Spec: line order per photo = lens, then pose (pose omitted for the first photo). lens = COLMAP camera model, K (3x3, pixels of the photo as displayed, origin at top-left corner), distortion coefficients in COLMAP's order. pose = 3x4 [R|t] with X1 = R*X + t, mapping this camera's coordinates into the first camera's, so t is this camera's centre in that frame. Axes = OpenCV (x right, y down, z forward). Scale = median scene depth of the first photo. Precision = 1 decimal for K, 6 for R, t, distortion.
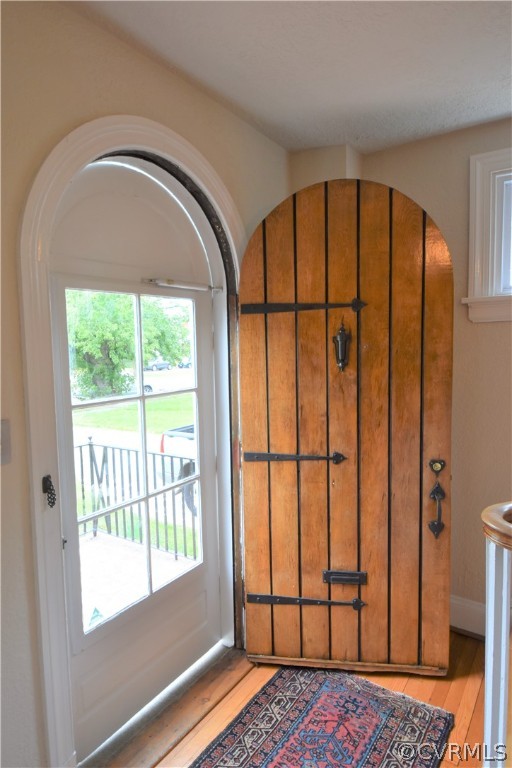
lens RADIAL K [[479.0, 0, 256.0], [0, 479.0, 384.0], [0, 0, 1]] dist [0.022497, 0.000182]
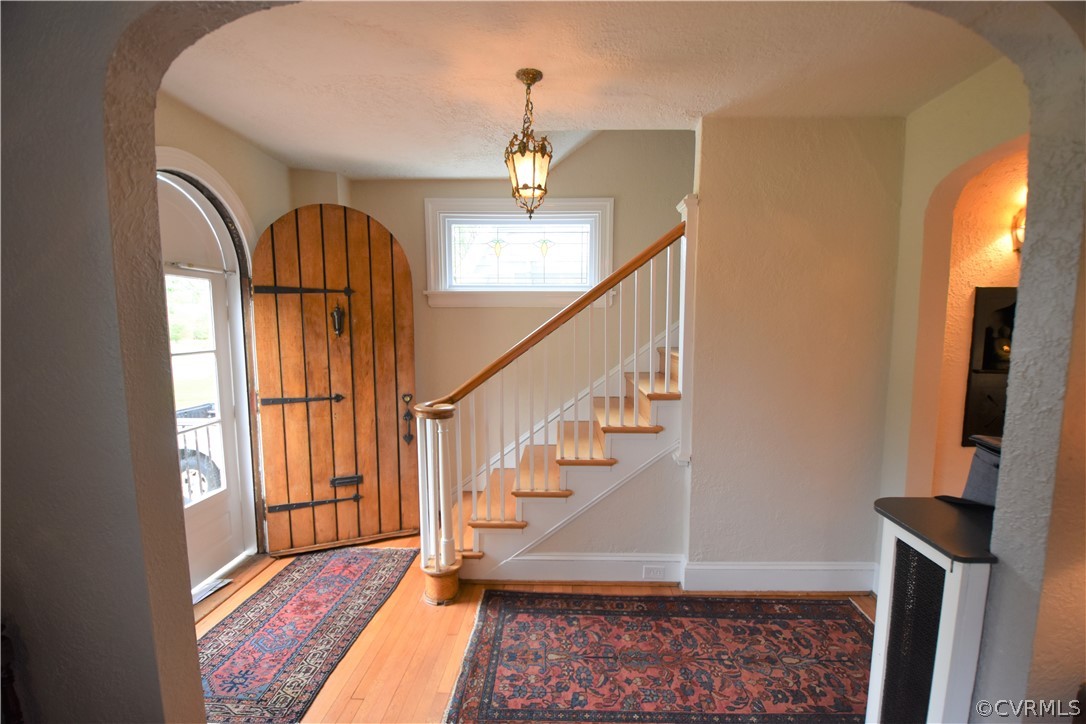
lens RADIAL K [[483.0, 0, 555.7], [0, 483.0, 376.0], [0, 0, 1]] dist [-0.000933, -0.000592]
pose [[0.843024, -0.035694, 0.536691, -0.052215], [0.028308, 0.999357, 0.021999, 0.074745], [-0.537131, -0.003353, 0.843492, -0.558278]]
